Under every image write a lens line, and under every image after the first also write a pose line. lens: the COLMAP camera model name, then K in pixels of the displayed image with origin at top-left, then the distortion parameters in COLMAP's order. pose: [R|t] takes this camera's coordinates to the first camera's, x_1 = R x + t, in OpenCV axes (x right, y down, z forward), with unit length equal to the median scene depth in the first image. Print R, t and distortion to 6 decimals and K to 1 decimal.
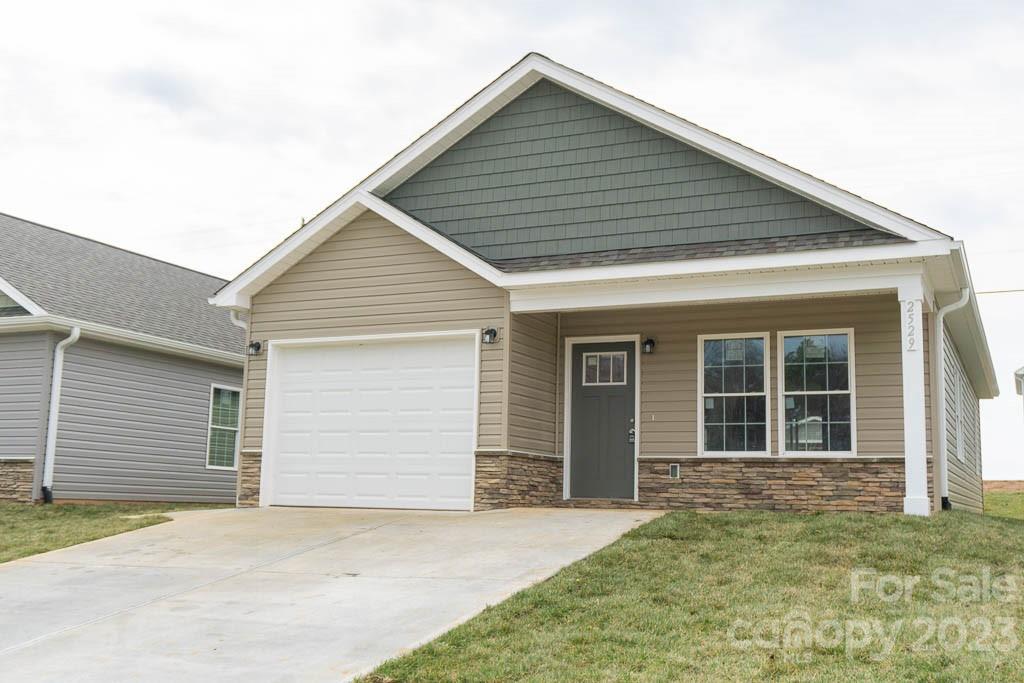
lens RADIAL K [[1096.2, 0, 510.8], [0, 1096.2, 337.7], [0, 0, 1]] dist [-0.015090, 0.000000]
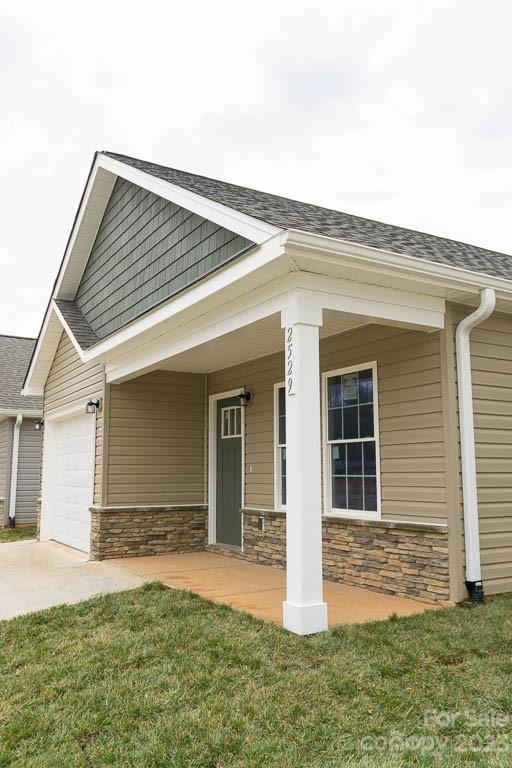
lens RADIAL K [[640.3, 0, 258.2], [0, 640.3, 386.6], [0, 0, 1]] dist [0.014428, 0.002792]
pose [[0.831474, -0.100756, -0.546351, 0.497911], [0.105033, 0.994191, -0.023499, 0.012439], [0.545545, -0.037846, 0.837226, 0.545784]]
